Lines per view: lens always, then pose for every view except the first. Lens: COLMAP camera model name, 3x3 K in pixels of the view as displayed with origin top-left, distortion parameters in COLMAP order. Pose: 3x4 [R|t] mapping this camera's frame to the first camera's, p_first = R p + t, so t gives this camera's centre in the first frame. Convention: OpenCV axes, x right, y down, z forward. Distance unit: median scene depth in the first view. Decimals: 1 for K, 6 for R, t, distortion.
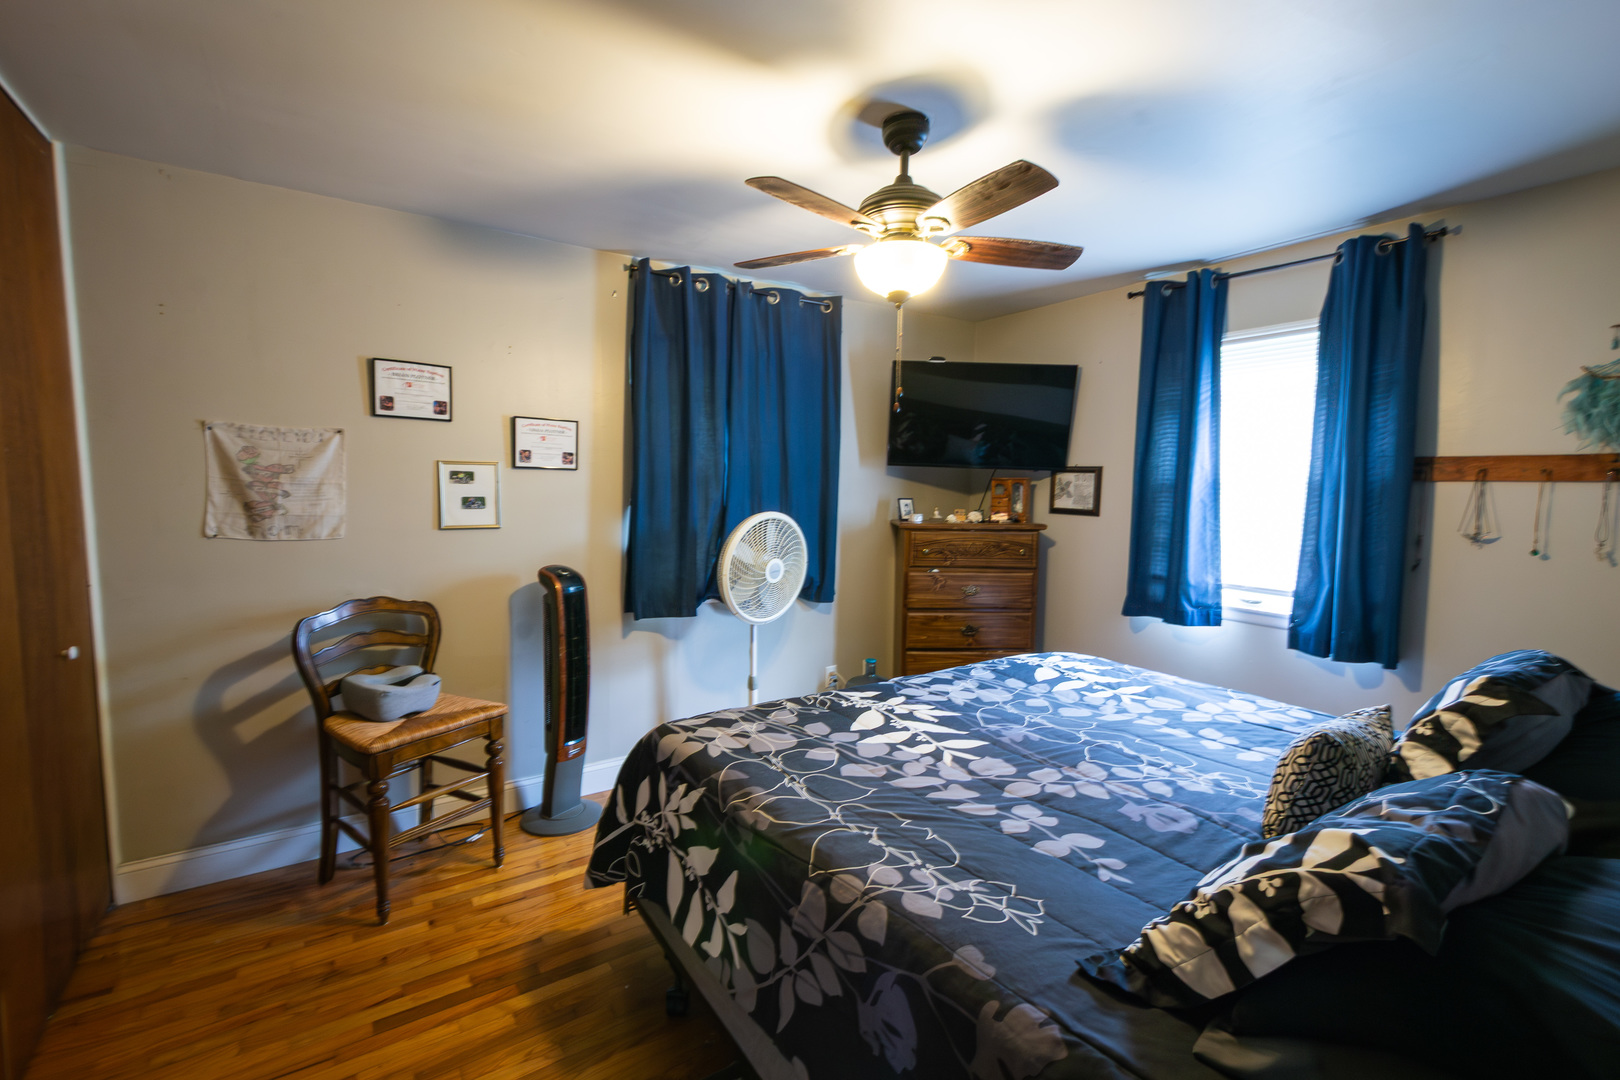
lens RADIAL K [[710.7, 0, 810.4], [0, 710.7, 546.6], [0, 0, 1]] dist [0.017407, -0.005747]
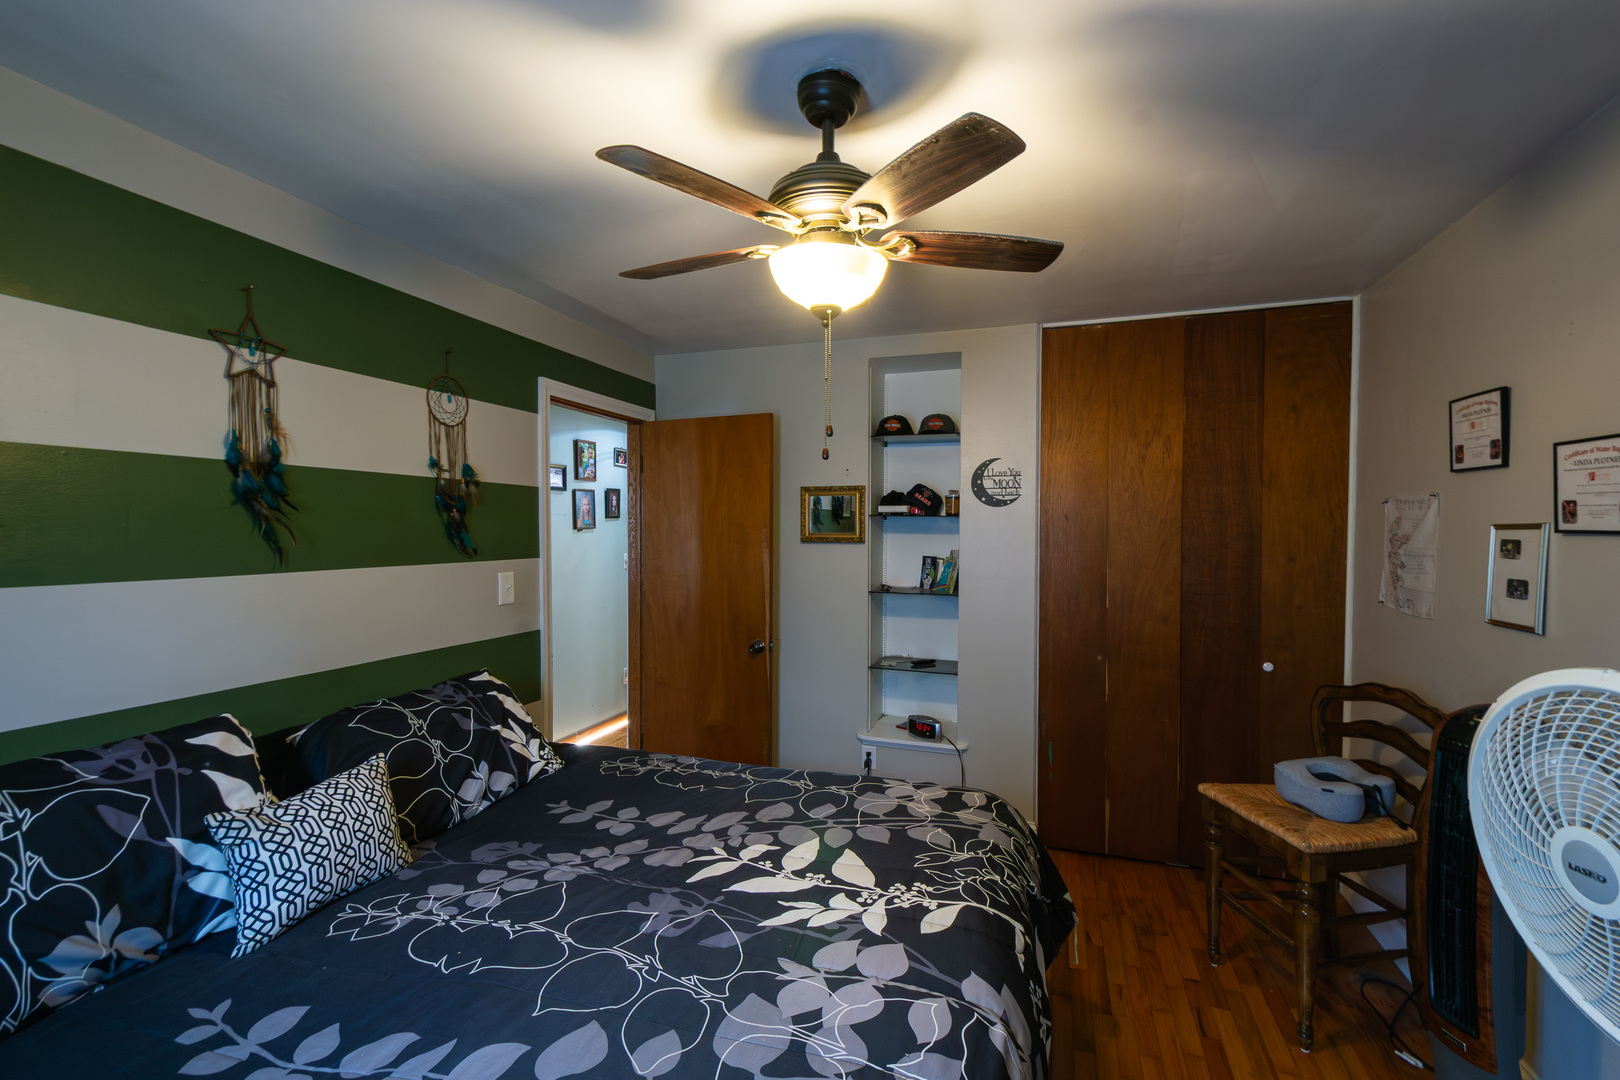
lens RADIAL K [[710.7, 0, 810.4], [0, 710.7, 546.6], [0, 0, 1]] dist [0.017407, -0.005747]
pose [[-0.794910, -0.001673, -0.606725, 0.600472], [-0.067456, 0.994040, 0.085637, -0.159944], [0.602966, 0.109001, -0.790285, 1.608686]]
